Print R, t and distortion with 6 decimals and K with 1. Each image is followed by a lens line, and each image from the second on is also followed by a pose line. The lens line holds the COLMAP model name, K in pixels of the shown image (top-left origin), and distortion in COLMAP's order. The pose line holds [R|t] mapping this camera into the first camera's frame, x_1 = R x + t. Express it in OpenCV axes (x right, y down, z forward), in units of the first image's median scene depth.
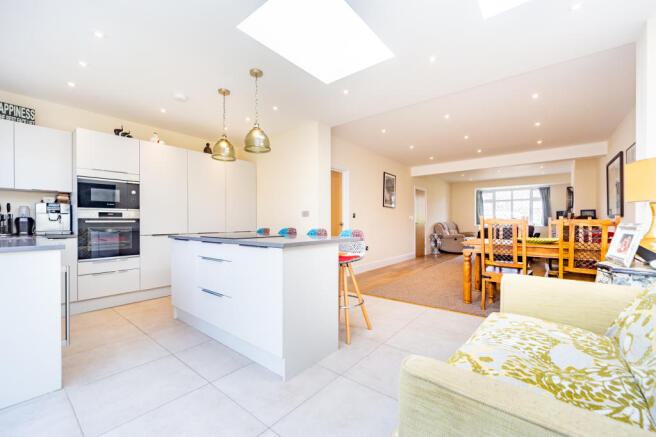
lens RADIAL K [[268.7, 0, 328.0], [0, 268.7, 218.5], [0, 0, 1]] dist [0.000050, 0.000060]
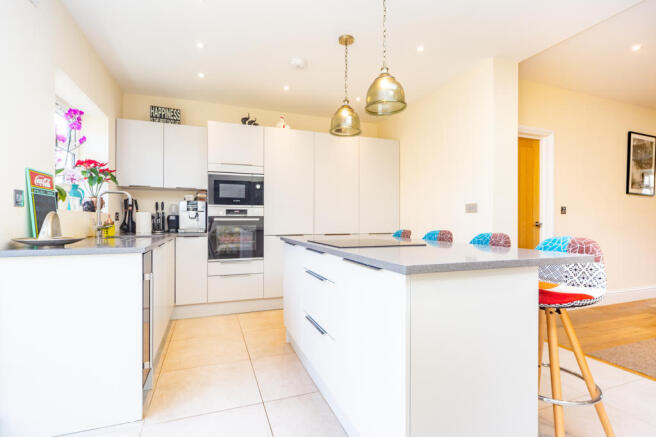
lens RADIAL K [[317.6, 0, 328.0], [0, 317.6, 218.5], [0, 0, 1]] dist [-0.000369, 0.000125]
pose [[0.864698, 0.001156, -0.502291, -0.000328], [0.002481, 0.999975, 0.006573, 0.001919], [0.502286, -0.006930, 0.864674, 0.235984]]
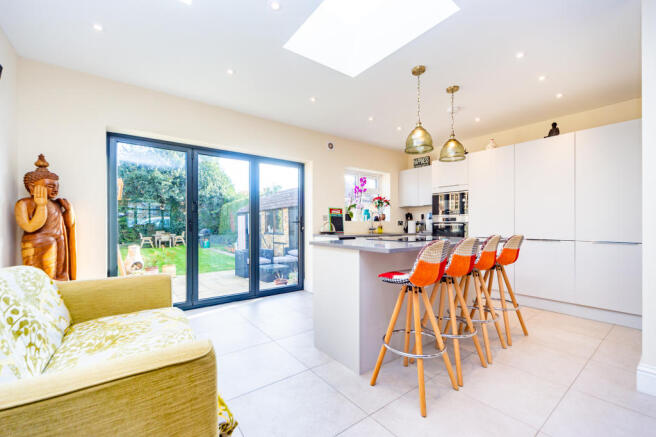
lens RADIAL K [[268.7, 0, 328.0], [0, 268.7, 218.5], [0, 0, 1]] dist [0.000050, 0.000060]
pose [[-0.237176, -0.018809, -0.971285, 0.634250], [0.013501, 0.999652, -0.022655, 0.003135], [0.971373, -0.018487, -0.236840, 0.782302]]
